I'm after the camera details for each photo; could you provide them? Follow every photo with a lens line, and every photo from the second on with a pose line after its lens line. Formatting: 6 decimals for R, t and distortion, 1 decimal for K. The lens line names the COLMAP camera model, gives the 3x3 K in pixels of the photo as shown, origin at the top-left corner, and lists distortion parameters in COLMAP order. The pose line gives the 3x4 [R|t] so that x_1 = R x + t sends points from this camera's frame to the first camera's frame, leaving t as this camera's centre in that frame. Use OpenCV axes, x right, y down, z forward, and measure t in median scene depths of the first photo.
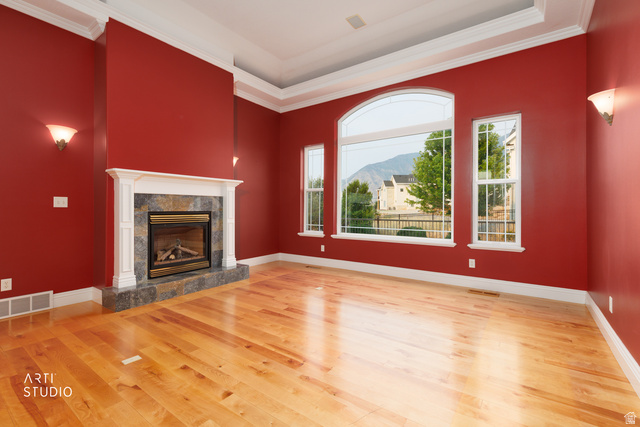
lens RADIAL K [[289.2, 0, 318.7], [0, 289.2, 210.2], [0, 0, 1]] dist [-0.001041, 0.000701]
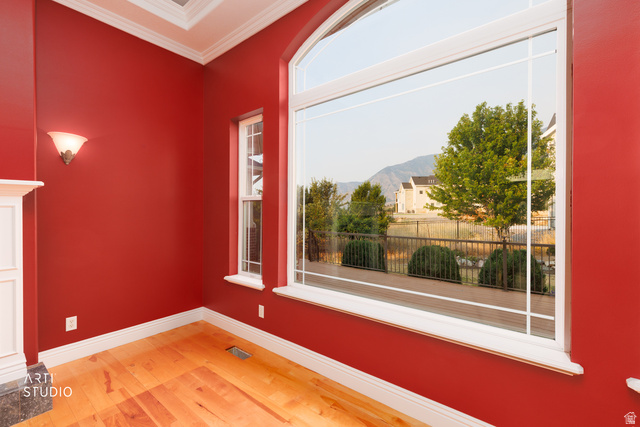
lens RADIAL K [[289.2, 0, 322.5], [0, 289.2, 215.2], [0, 0, 1]] dist [-0.001041, 0.000701]
pose [[0.998777, -0.003216, -0.049337, 0.046190], [0.003605, 0.999963, 0.007805, -0.013554], [0.049310, -0.007974, 0.998752, 0.150904]]
